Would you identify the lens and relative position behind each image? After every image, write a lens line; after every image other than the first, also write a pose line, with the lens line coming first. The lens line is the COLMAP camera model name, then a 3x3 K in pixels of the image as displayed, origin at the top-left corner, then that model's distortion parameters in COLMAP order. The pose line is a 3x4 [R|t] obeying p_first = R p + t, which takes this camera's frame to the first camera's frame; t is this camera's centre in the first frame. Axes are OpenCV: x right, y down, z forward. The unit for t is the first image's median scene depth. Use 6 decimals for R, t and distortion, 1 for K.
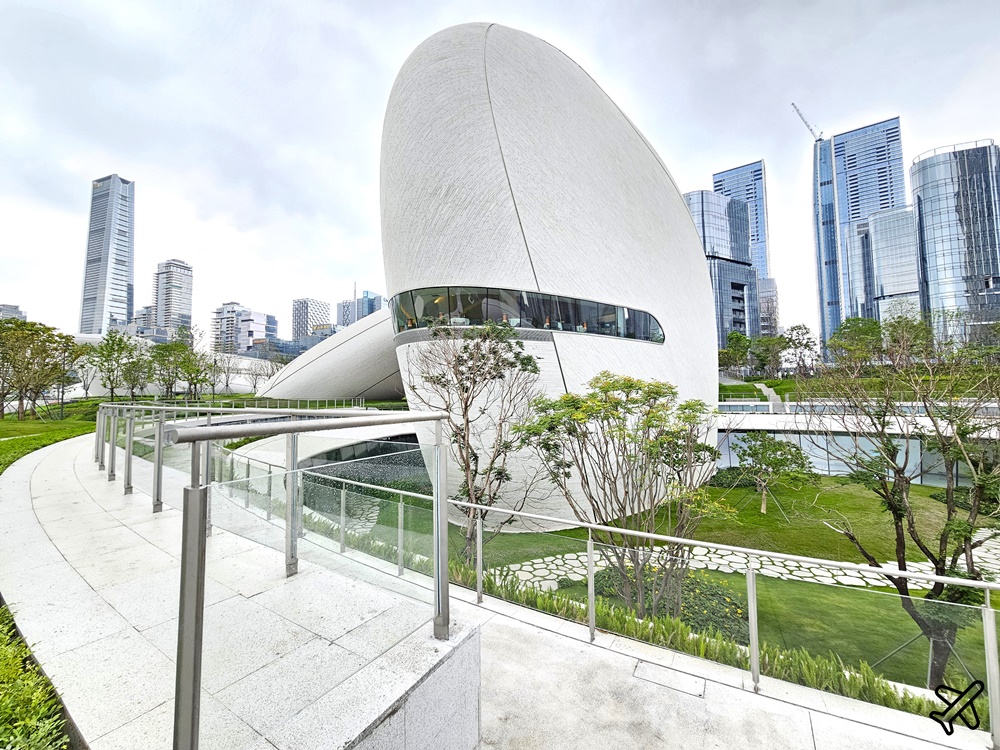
lens RADIAL K [[399.0, 0, 504.2], [0, 399.0, 371.8], [0, 0, 1]] dist [-0.004405, -0.001406]
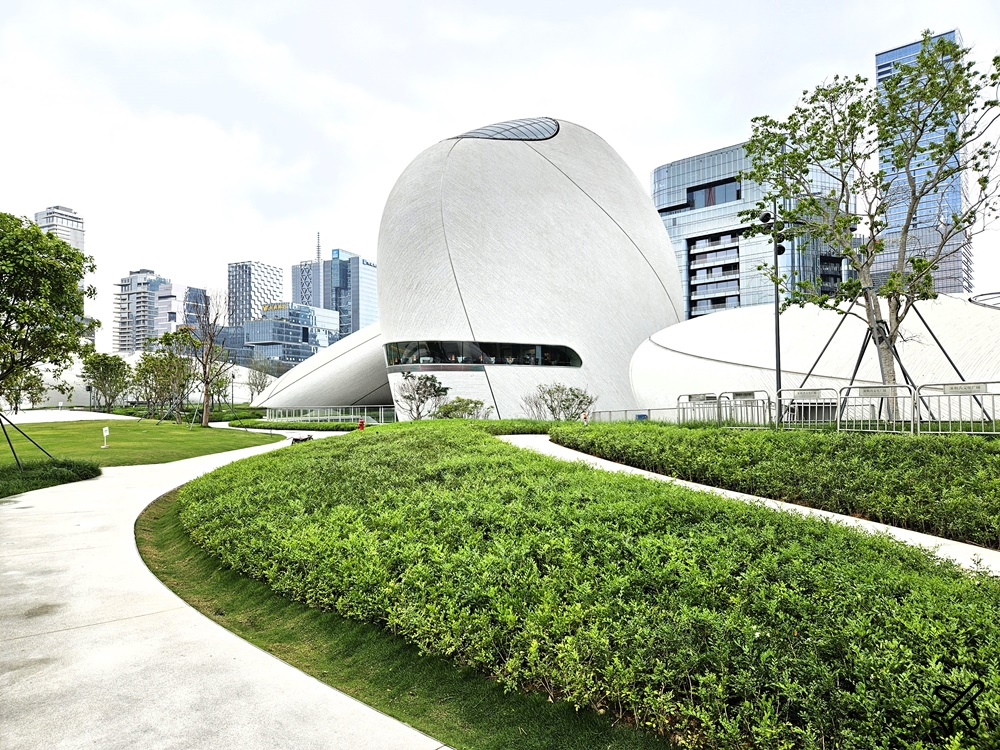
lens RADIAL K [[655.7, 0, 493.2], [0, 655.7, 376.7], [0, 0, 1]] dist [0.064770, -0.003589]
pose [[0.995429, -0.003385, -0.095446, 0.060982], [0.004753, 0.999889, 0.014111, -0.013879], [0.095387, -0.014500, 0.995335, -0.240968]]
